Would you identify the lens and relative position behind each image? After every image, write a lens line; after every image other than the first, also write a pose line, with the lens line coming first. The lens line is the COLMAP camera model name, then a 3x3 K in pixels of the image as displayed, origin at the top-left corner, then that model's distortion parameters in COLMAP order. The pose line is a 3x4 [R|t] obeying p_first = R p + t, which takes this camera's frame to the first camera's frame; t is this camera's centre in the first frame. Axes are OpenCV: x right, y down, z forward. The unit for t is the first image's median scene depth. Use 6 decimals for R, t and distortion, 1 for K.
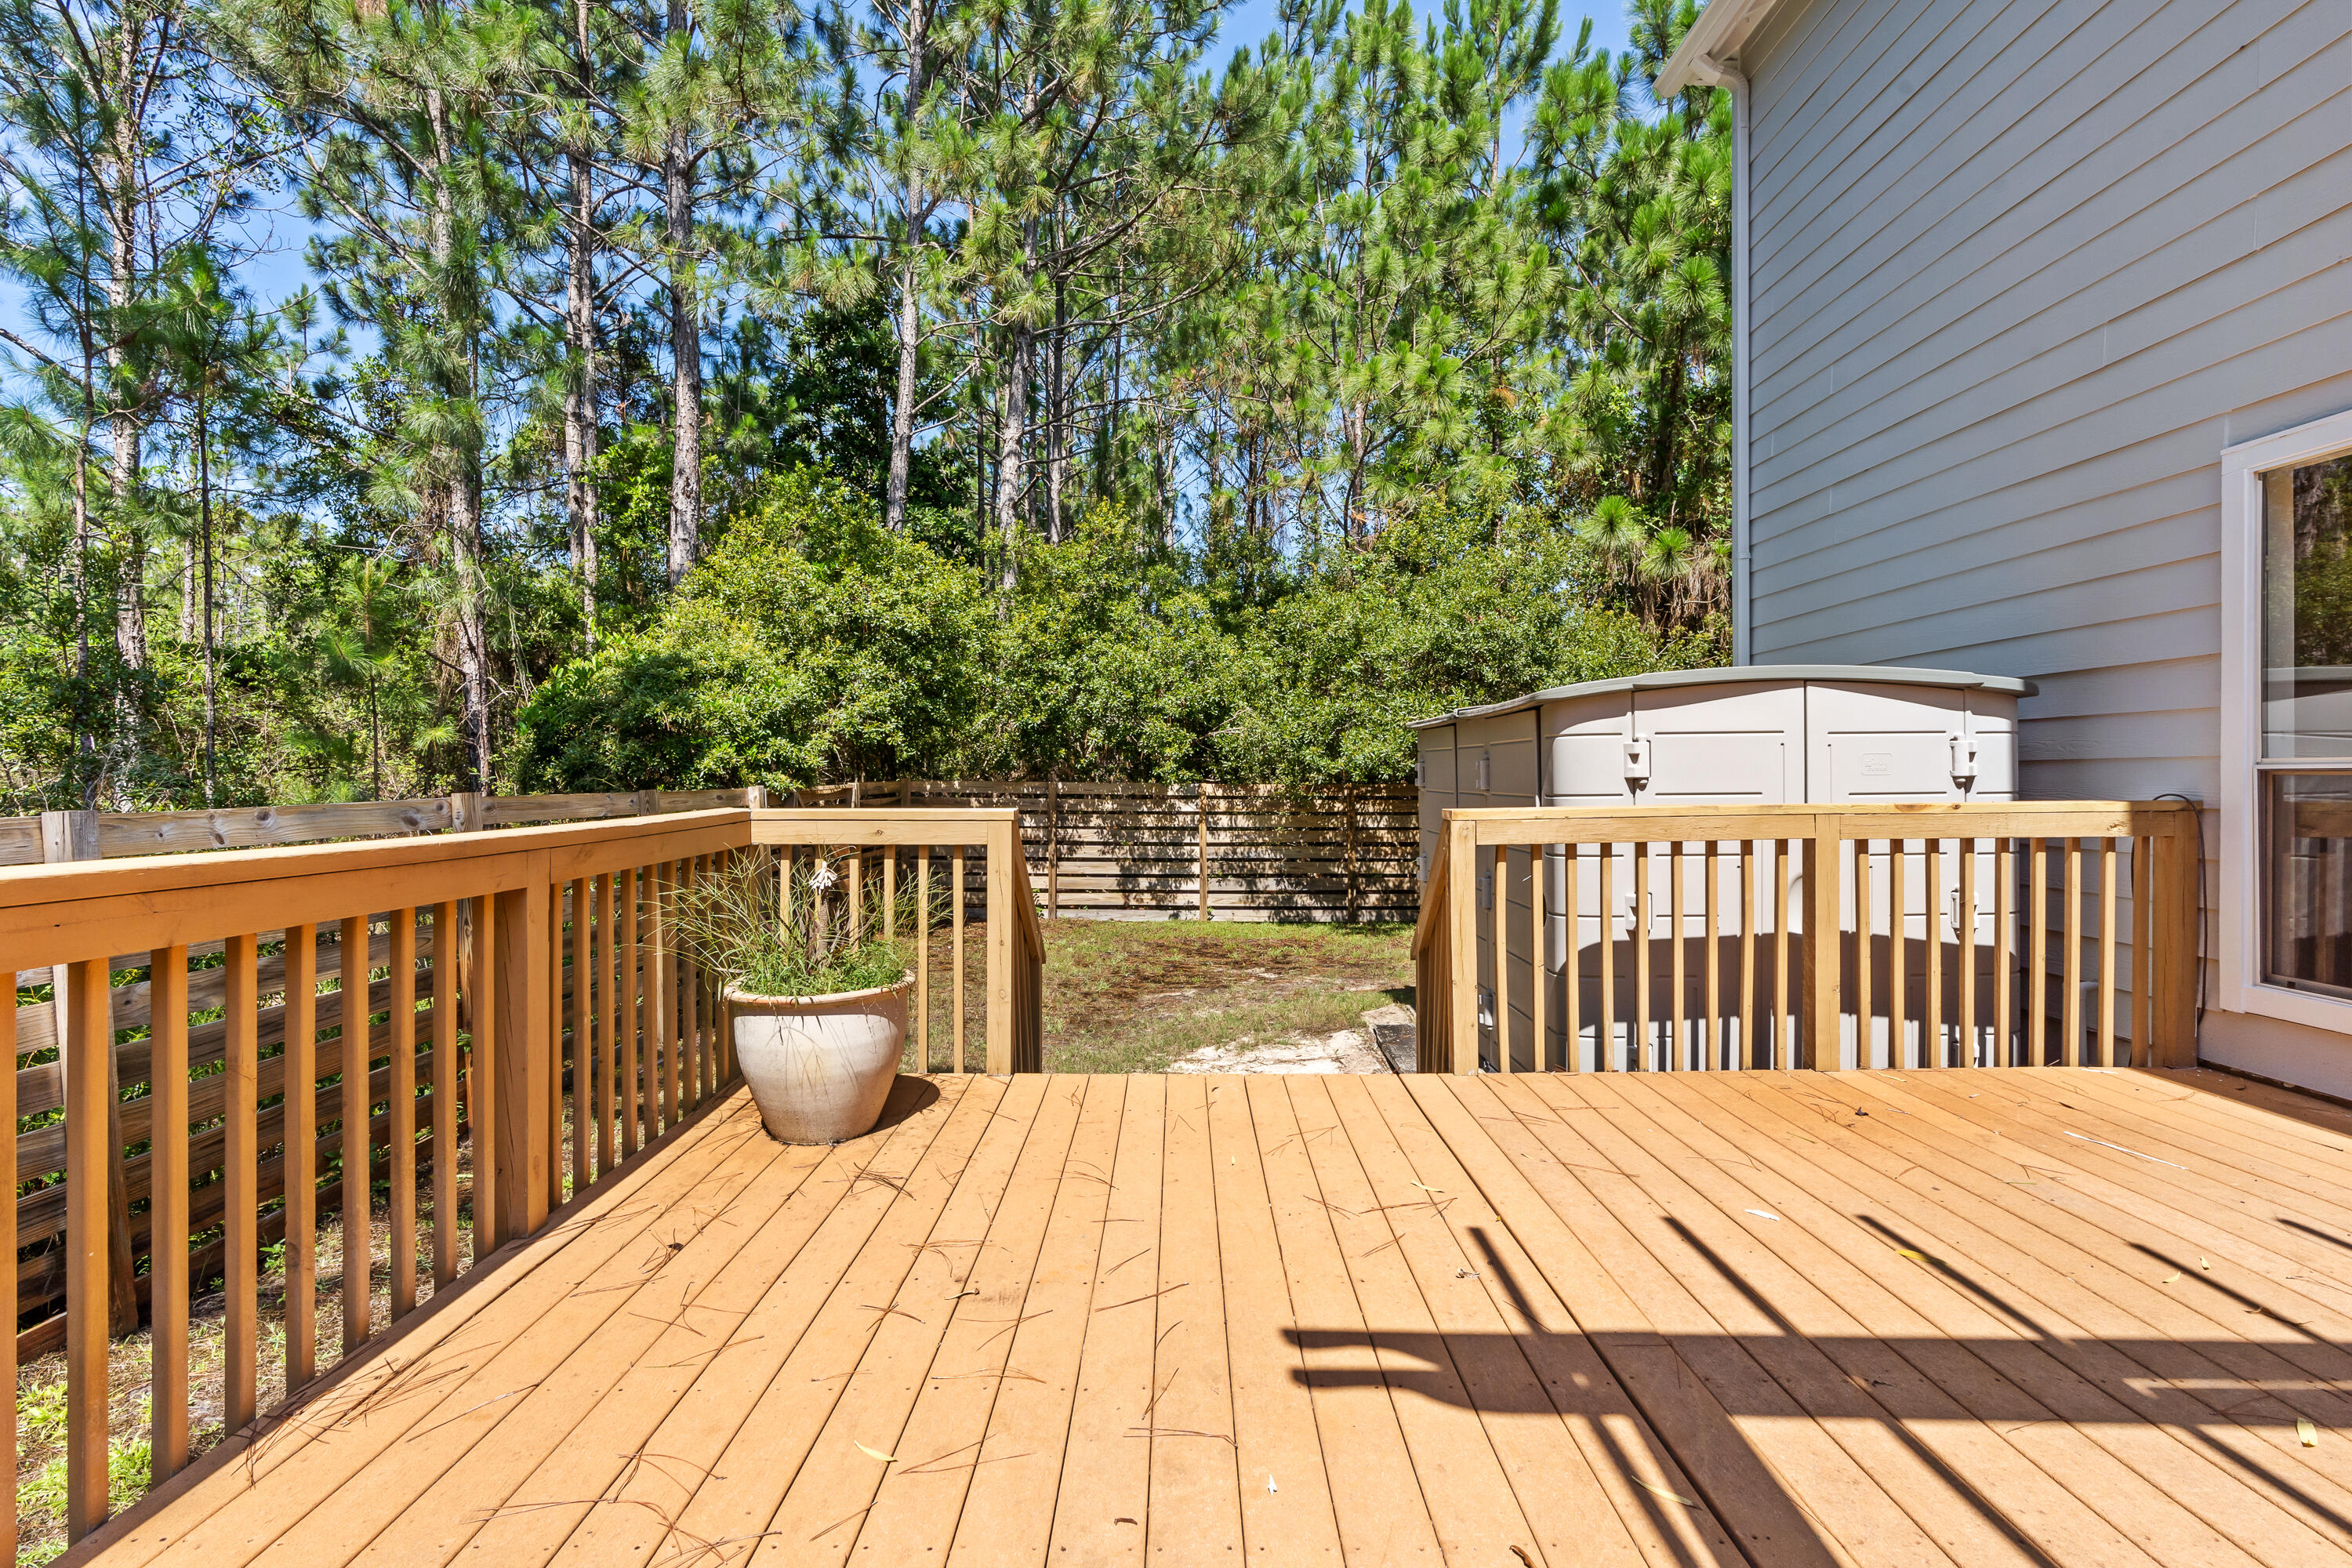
lens RADIAL K [[1070.4, 0, 1168.3], [0, 1070.4, 768.9], [0, 0, 1]] dist [-0.018309, 0.007589]
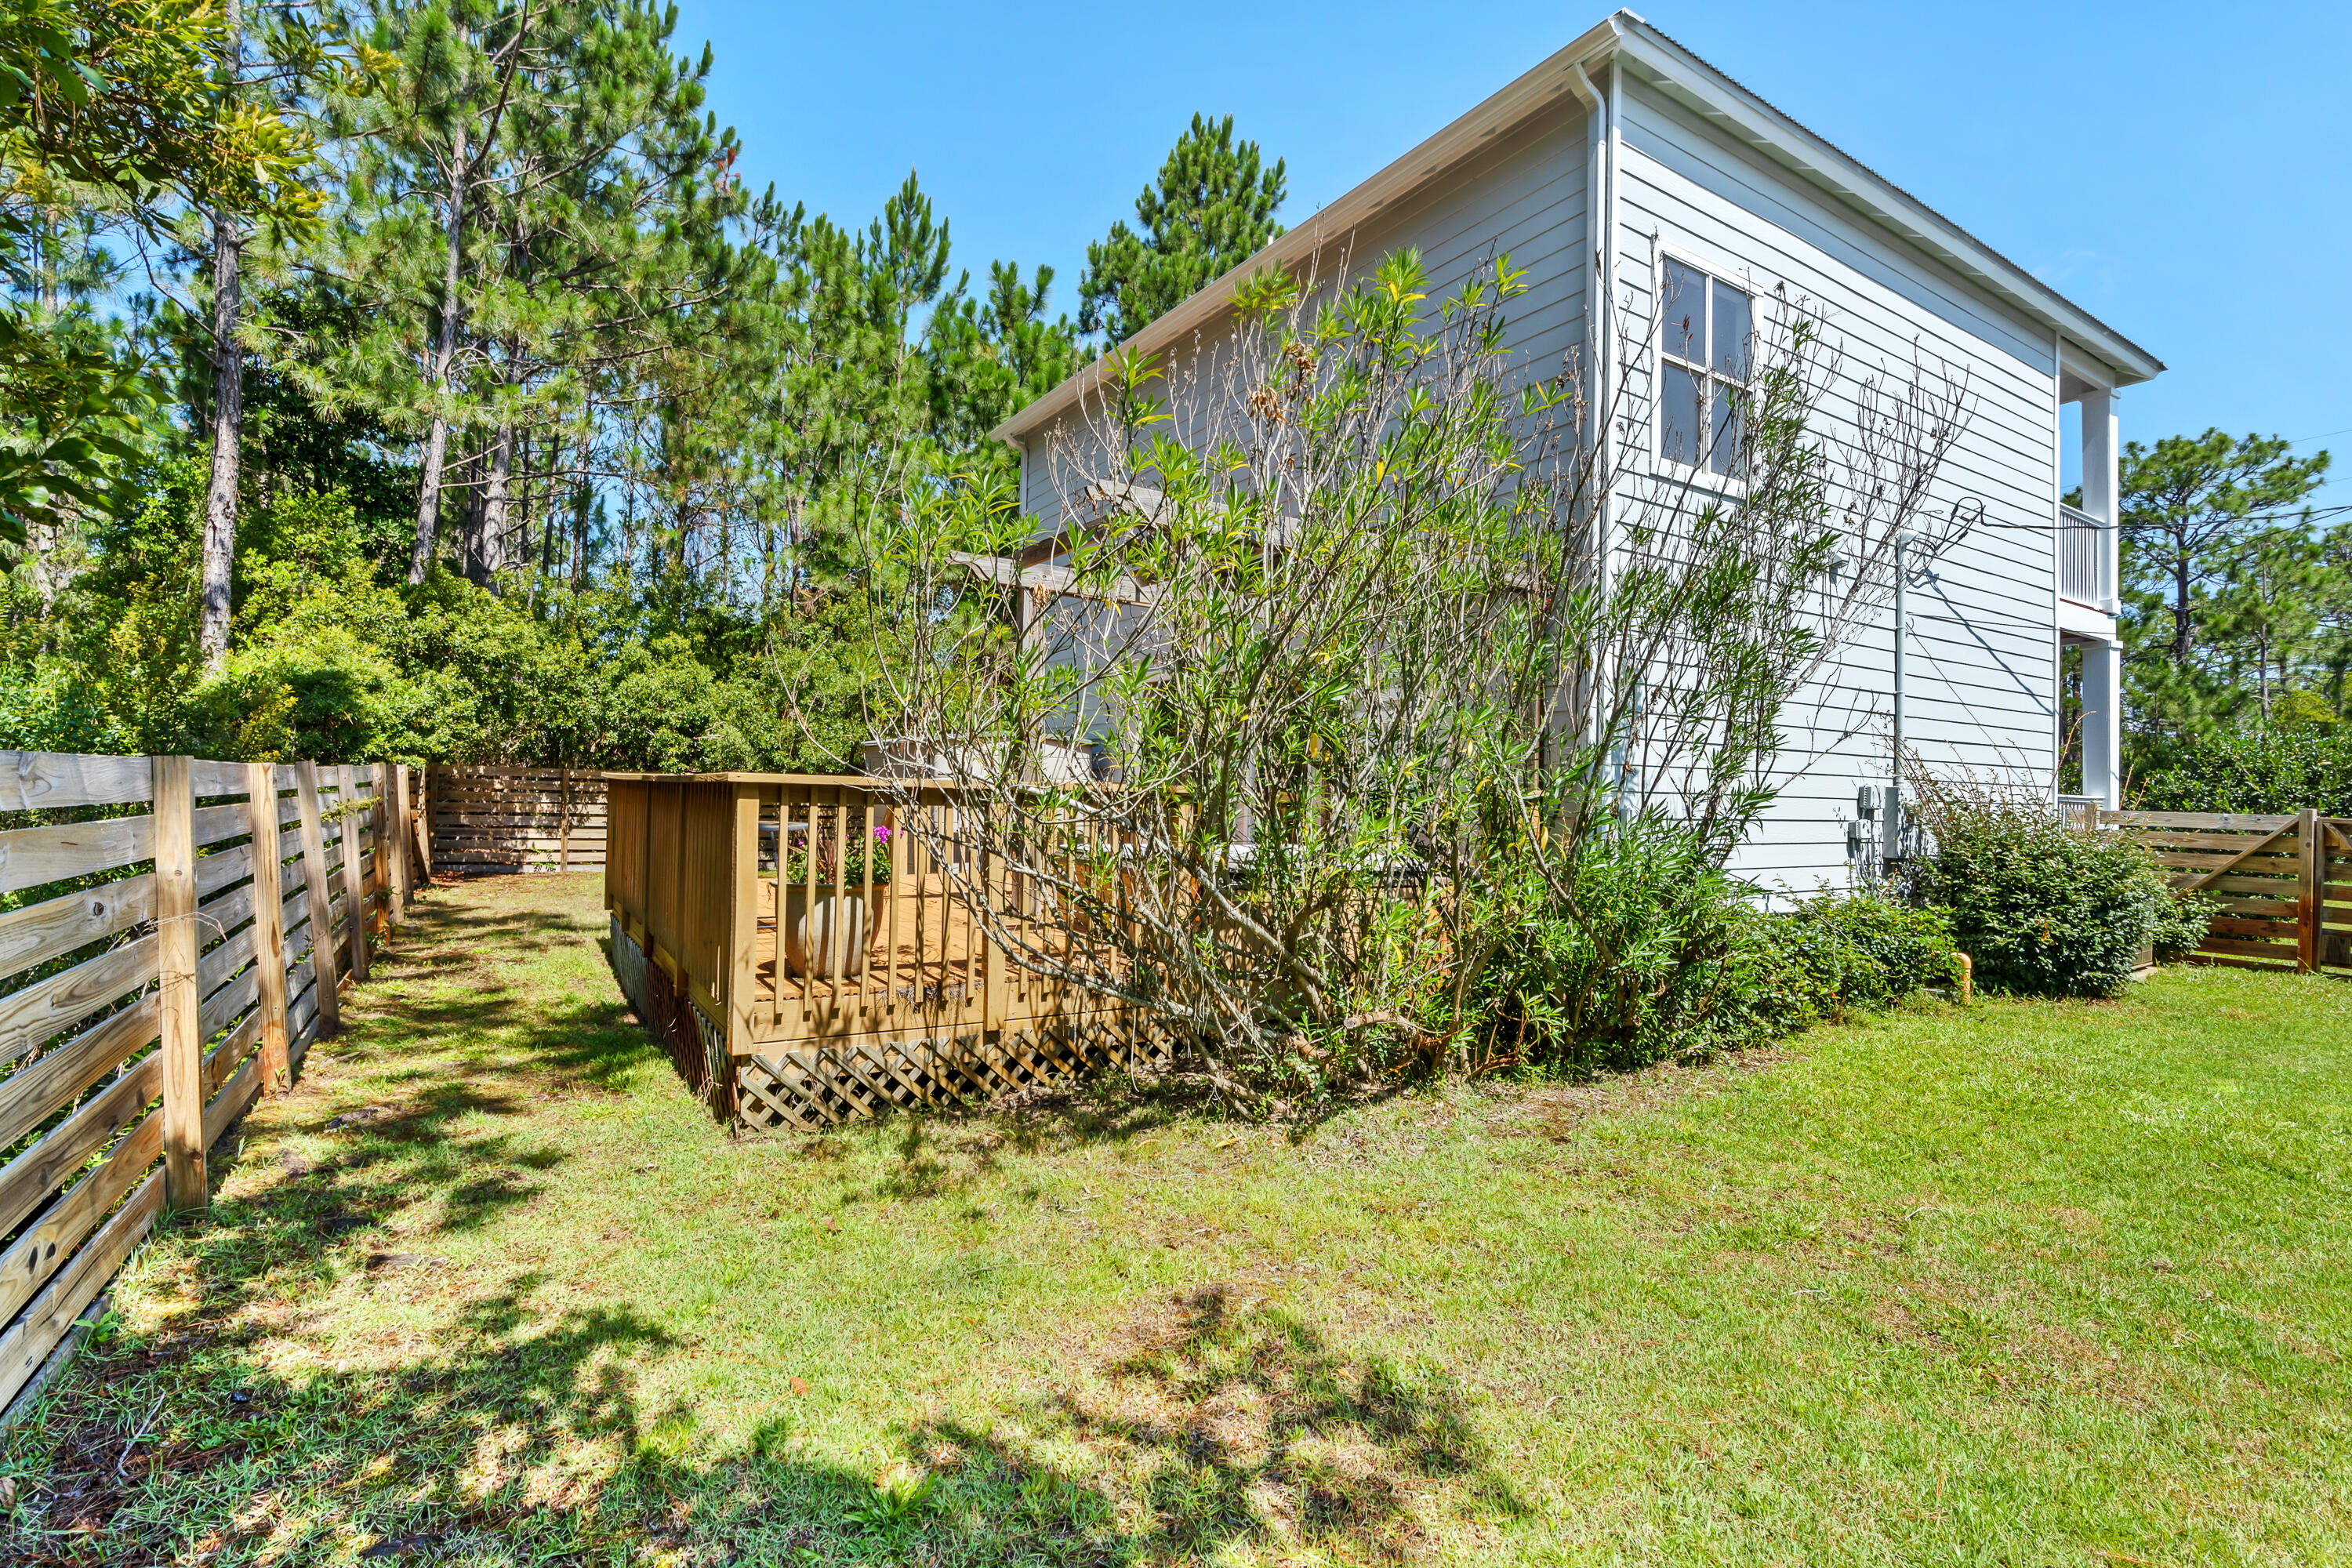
lens RADIAL K [[1070.4, 0, 1168.3], [0, 1070.4, 768.9], [0, 0, 1]] dist [-0.018309, 0.007589]
pose [[0.839289, 0.028671, 0.542930, -0.215079], [-0.026671, 0.999577, -0.011555, 0.007496], [-0.543032, -0.004783, 0.839699, -0.561127]]
